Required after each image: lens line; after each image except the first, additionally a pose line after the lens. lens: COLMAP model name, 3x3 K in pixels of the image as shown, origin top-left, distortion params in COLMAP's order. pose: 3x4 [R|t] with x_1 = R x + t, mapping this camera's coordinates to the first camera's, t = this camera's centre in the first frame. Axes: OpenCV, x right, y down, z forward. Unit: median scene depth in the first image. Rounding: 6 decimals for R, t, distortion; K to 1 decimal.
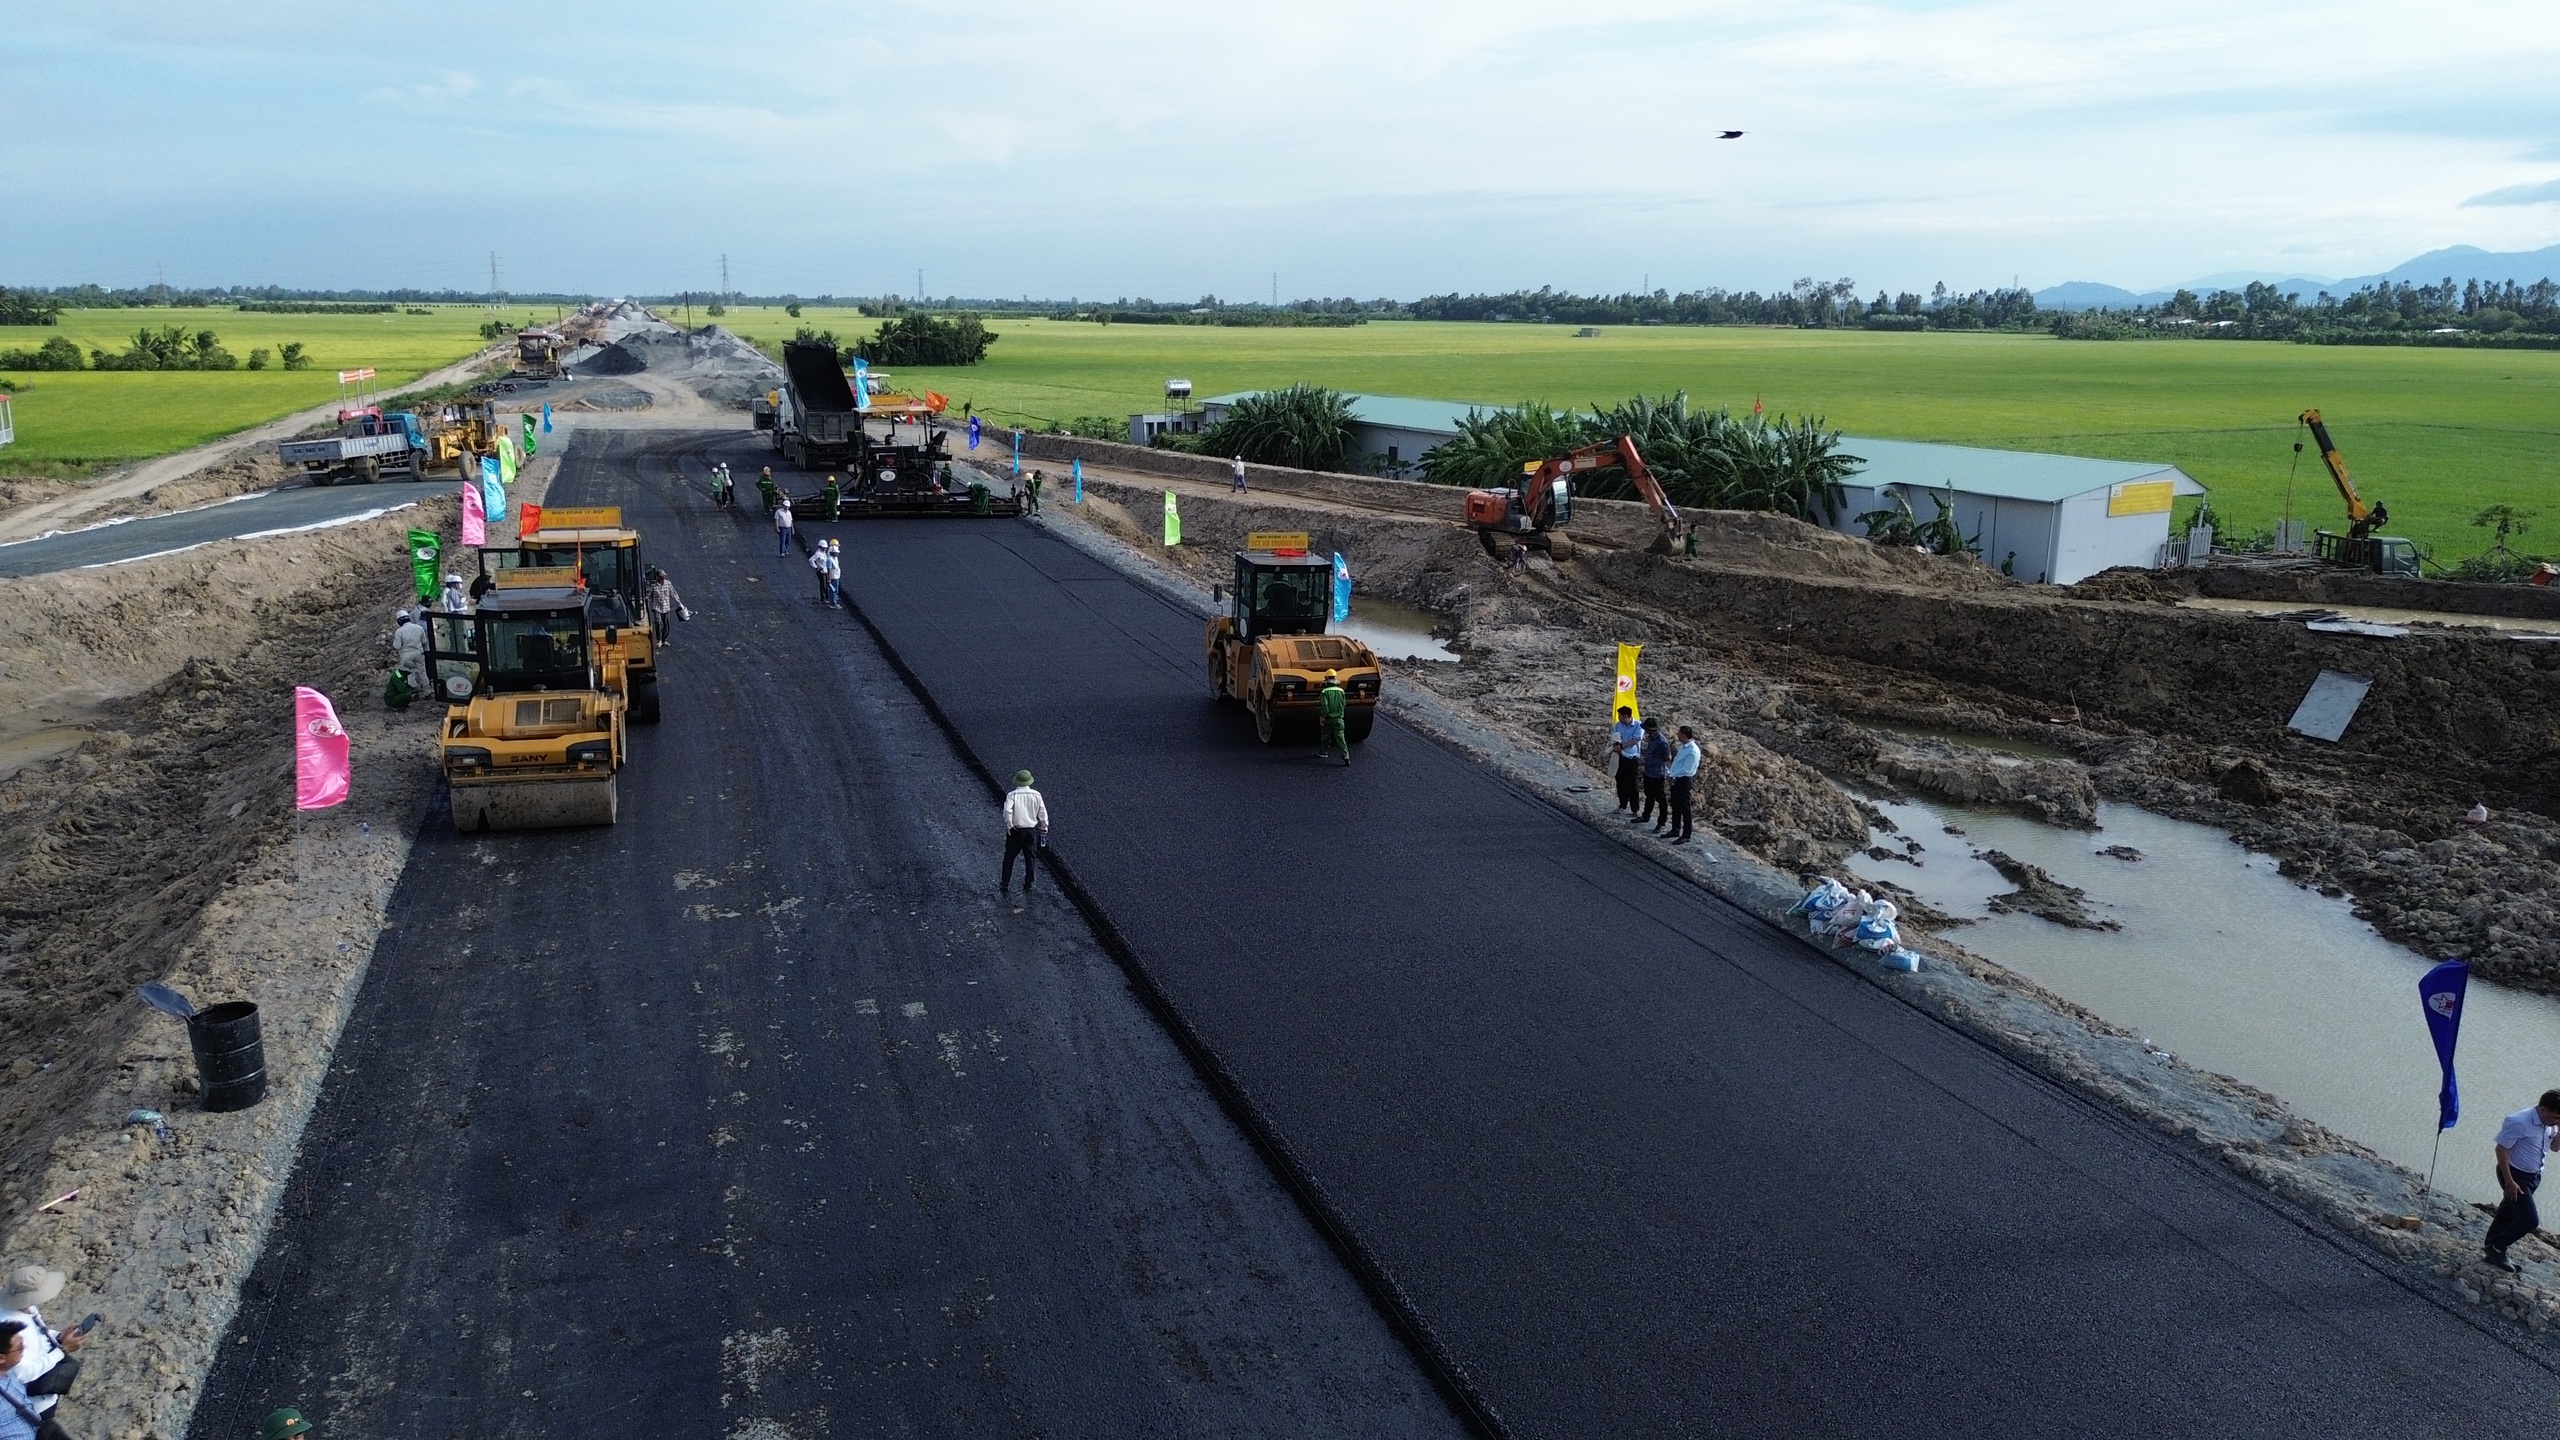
lens RADIAL K [[1802.9, 0, 1280.0], [0, 1802.9, 720.0], [0, 0, 1]] dist [0.057311, -0.055729]
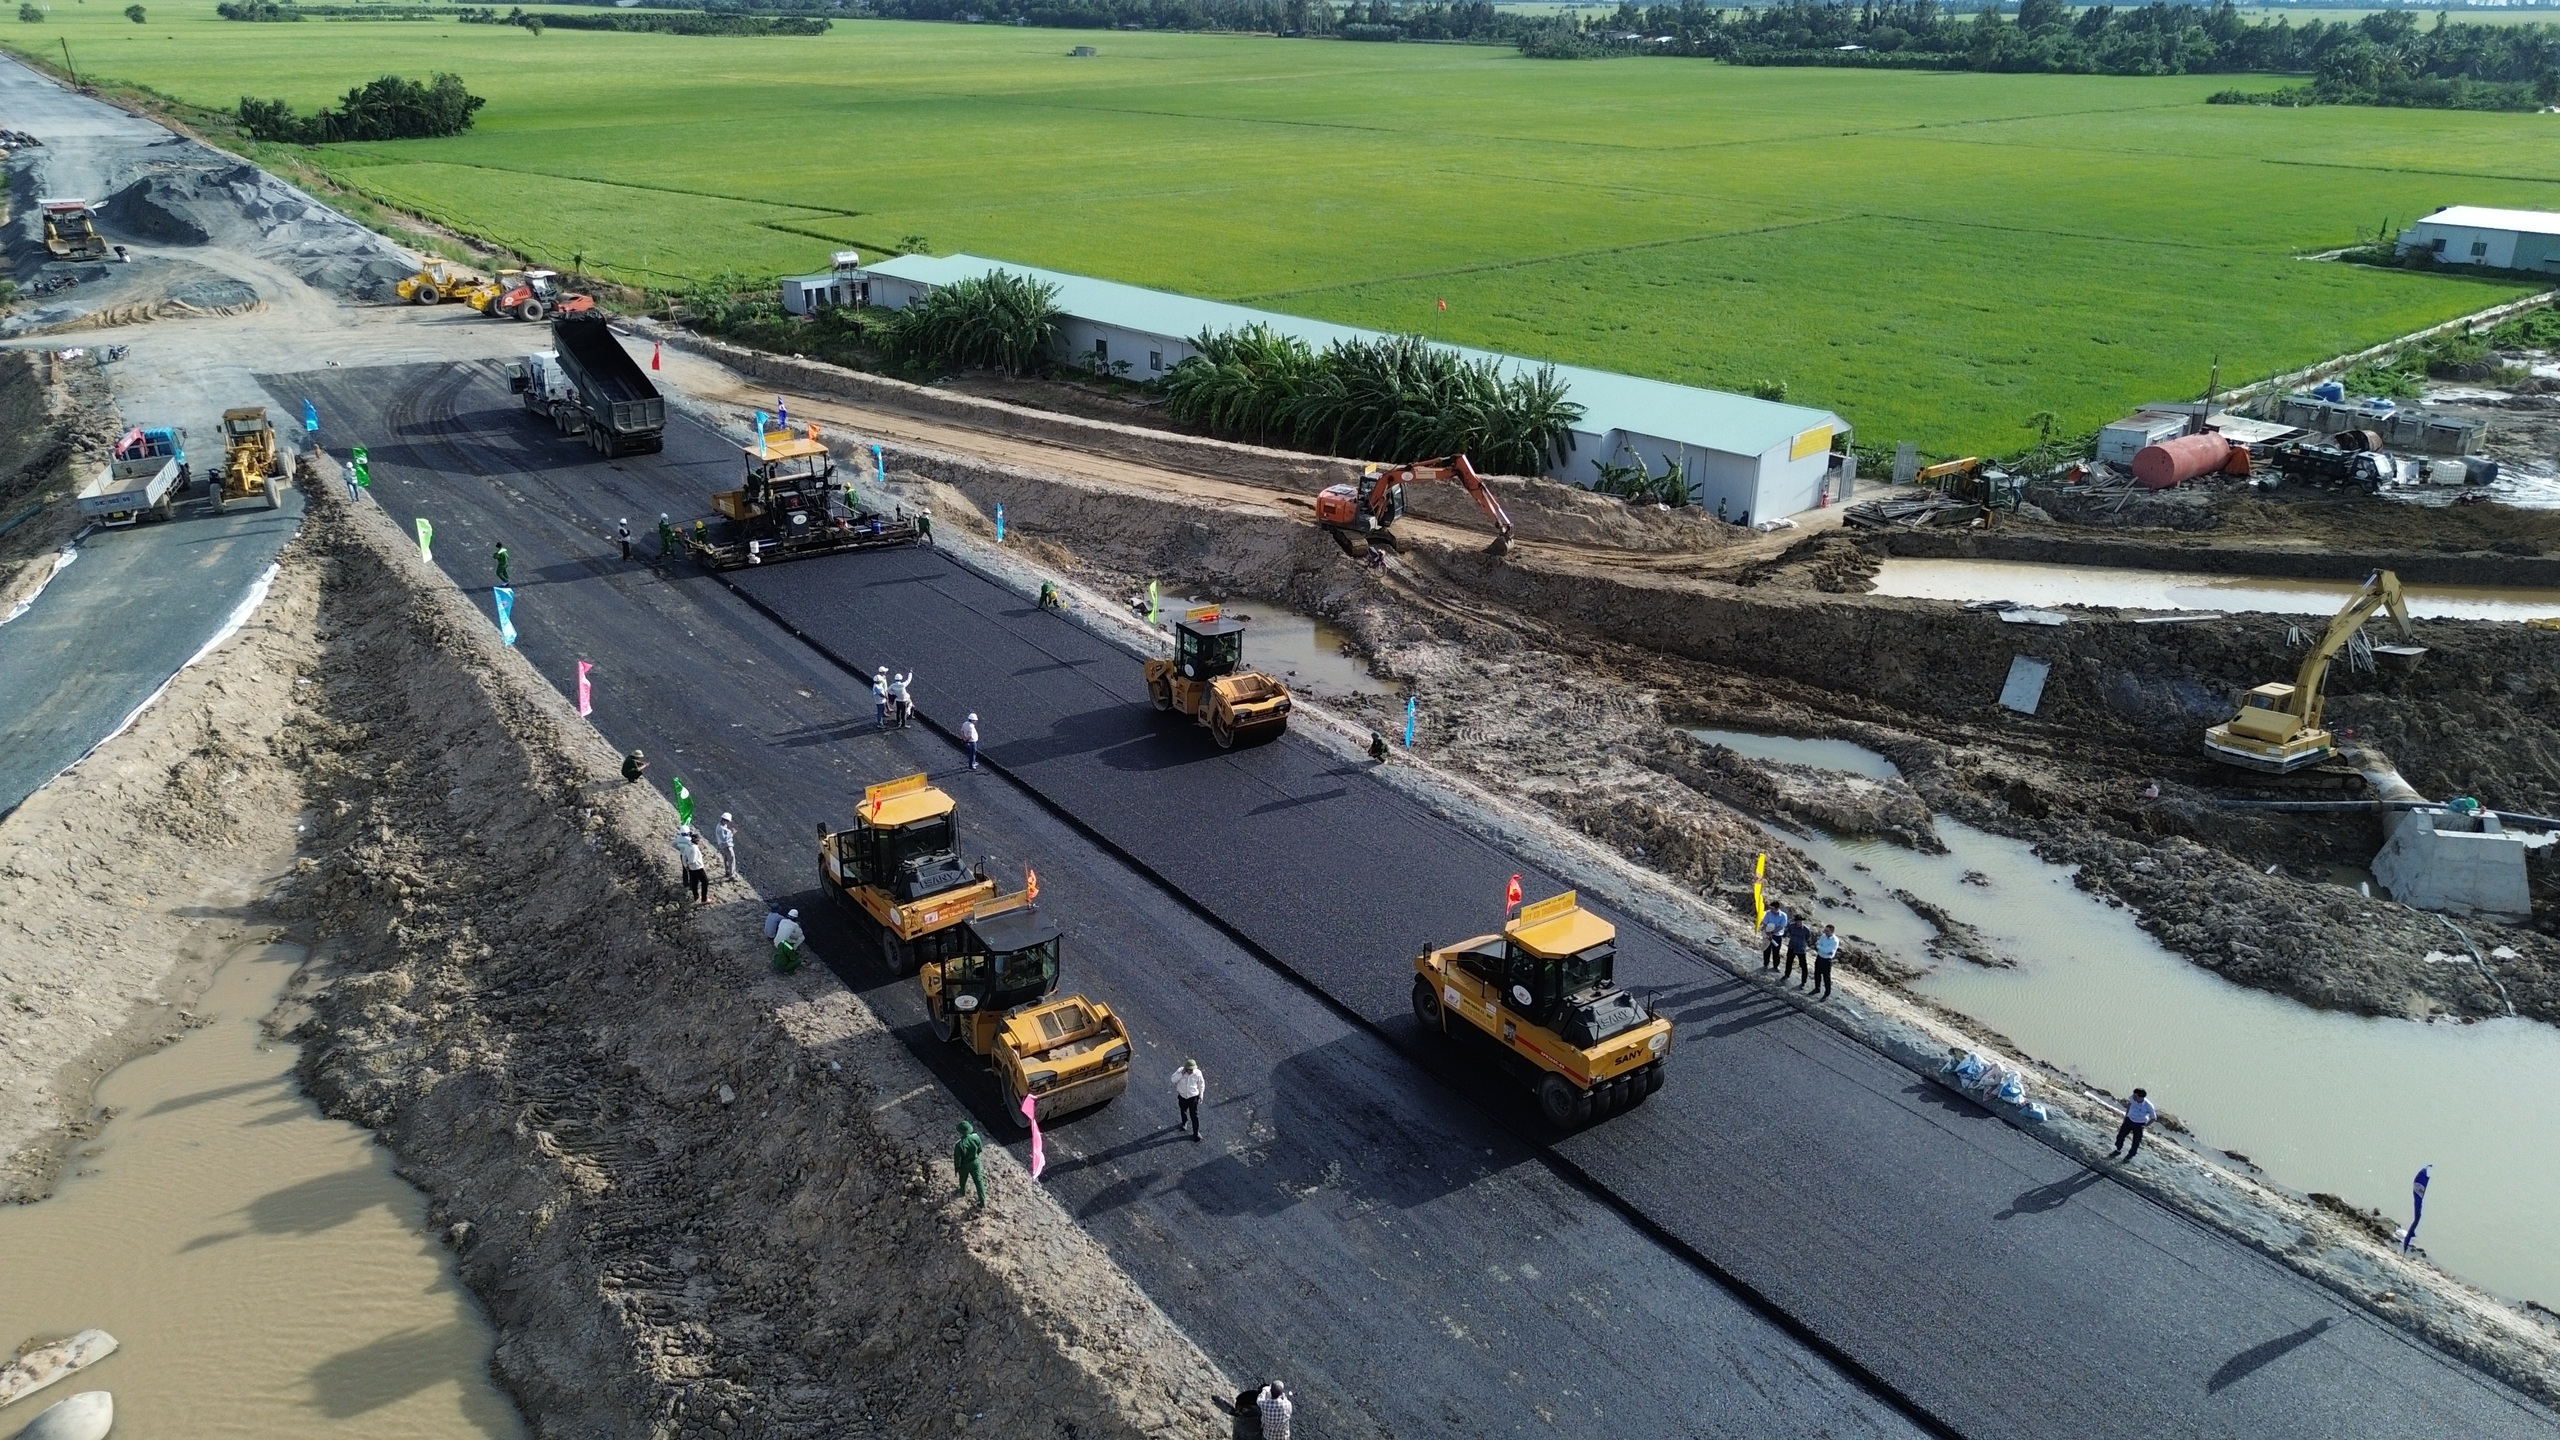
lens RADIAL K [[1797.2, 0, 1280.0], [0, 1797.2, 720.0], [0, 0, 1]] dist [0.088976, -0.121166]
pose [[0.959315, -0.105137, 0.262033, -0.268465], [0.062313, 0.984037, 0.166700, -0.202394], [-0.275376, -0.143590, 0.950552, -0.124099]]
